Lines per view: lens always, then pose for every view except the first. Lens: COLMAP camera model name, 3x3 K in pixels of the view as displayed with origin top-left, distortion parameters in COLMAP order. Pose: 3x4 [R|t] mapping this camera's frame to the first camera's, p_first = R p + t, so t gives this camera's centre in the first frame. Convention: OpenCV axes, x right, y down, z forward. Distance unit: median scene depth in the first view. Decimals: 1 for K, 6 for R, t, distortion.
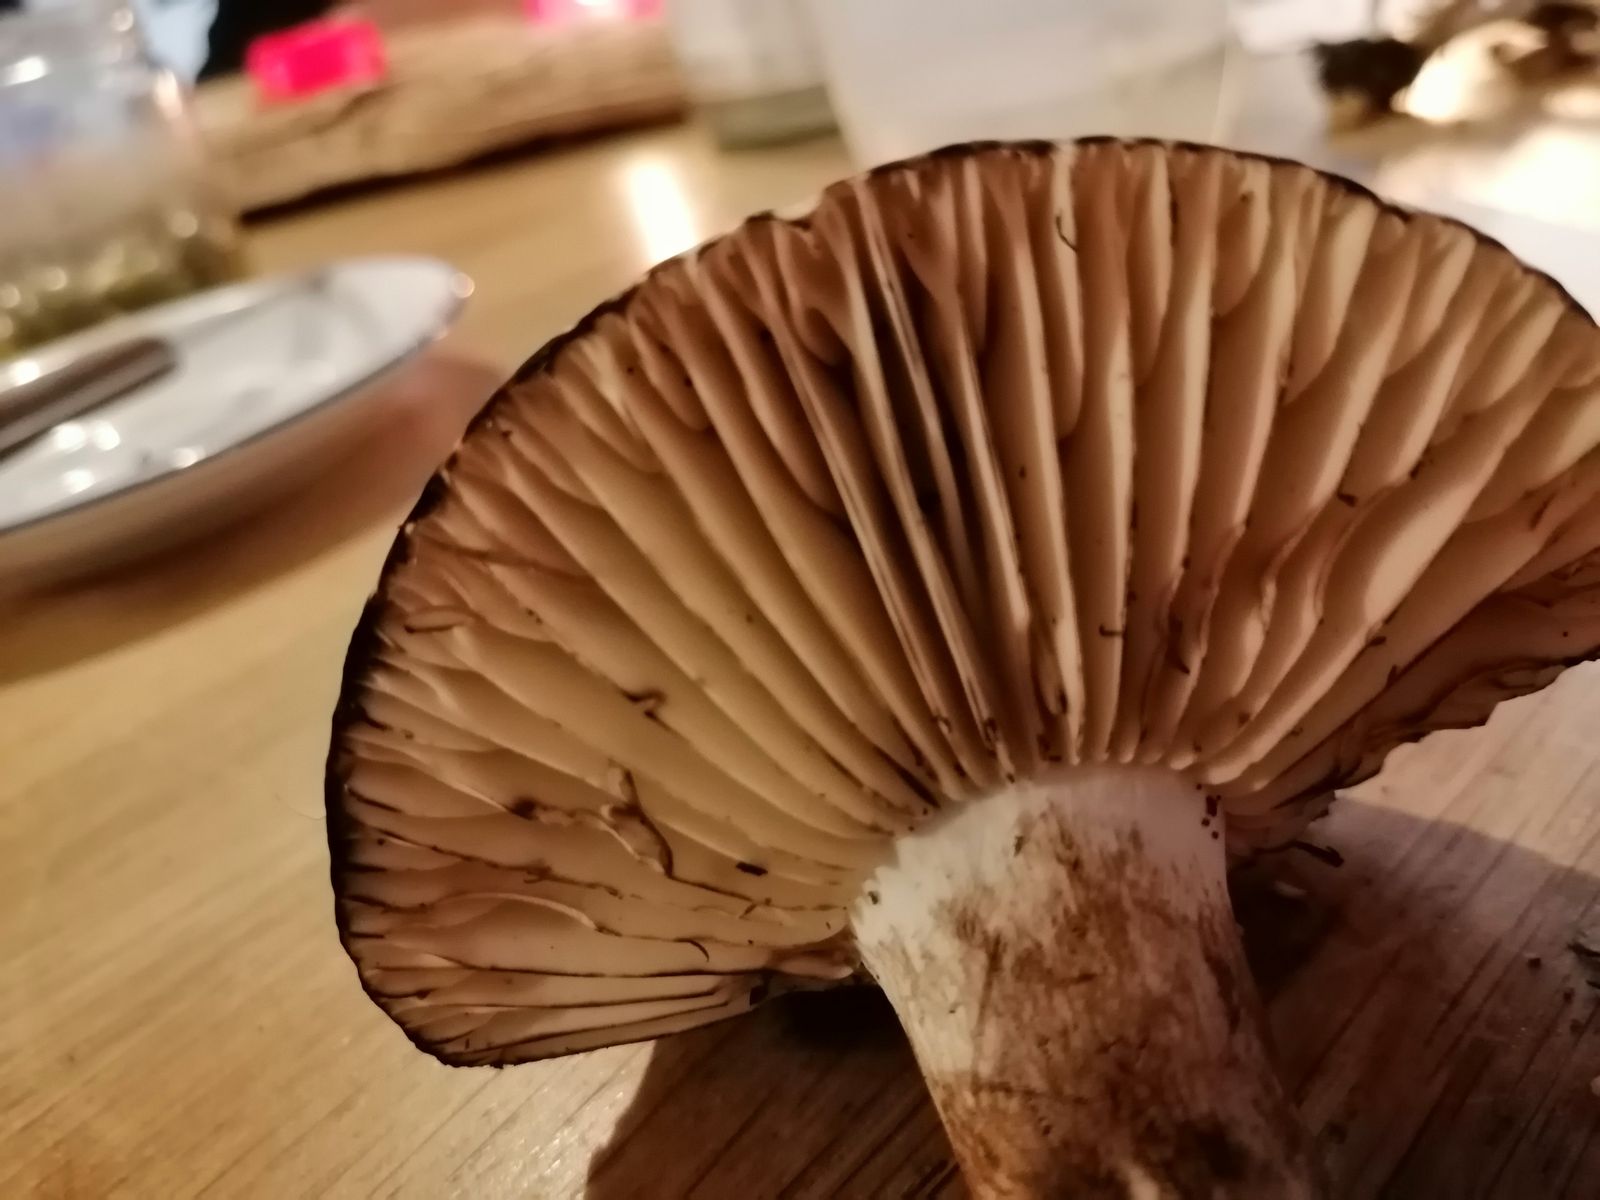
lens RADIAL K [[1340.3, 0, 837.5], [0, 1340.3, 605.7], [0, 0, 1]] dist [-0.093483, 0.112698]
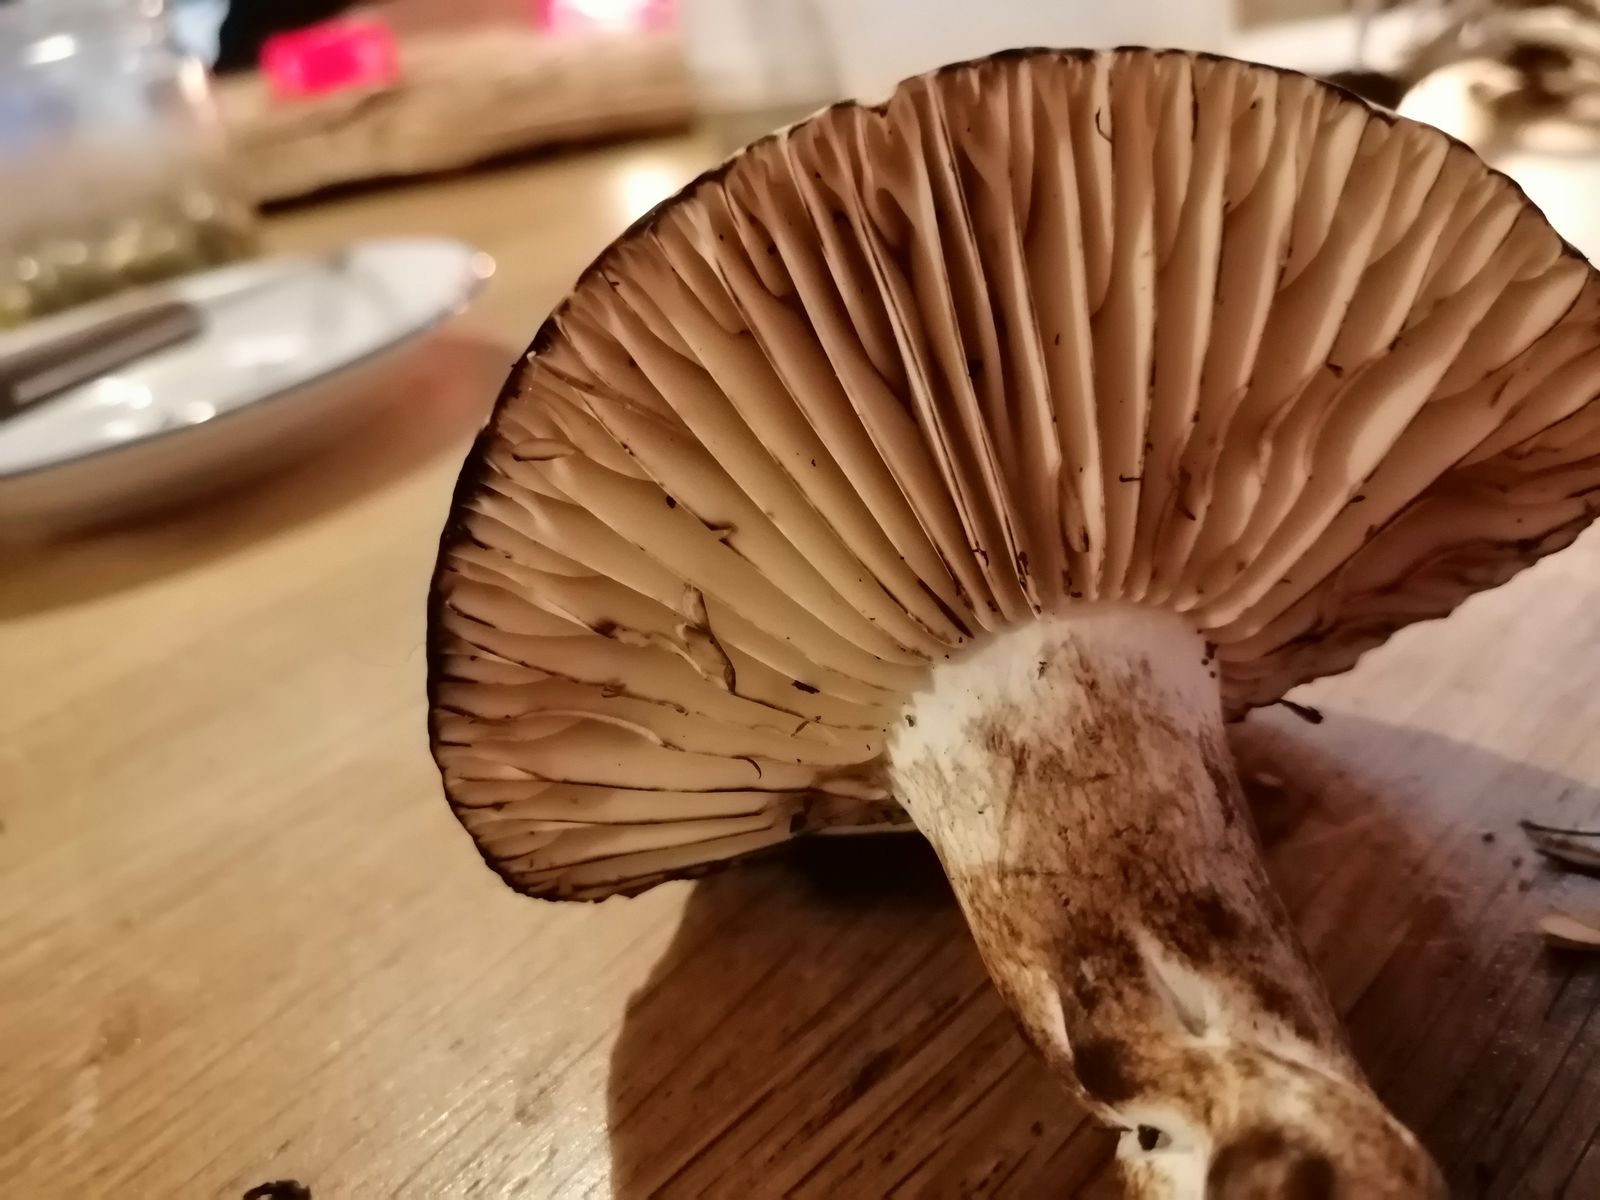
lens RADIAL K [[1340.3, 0, 837.5], [0, 1340.3, 605.7], [0, 0, 1]] dist [-0.093483, 0.112698]
pose [[0.999181, 0.034210, 0.021595, -0.066896], [-0.033610, 0.999056, -0.027532, 0.165083], [-0.022517, 0.026784, 0.999388, -0.140698]]
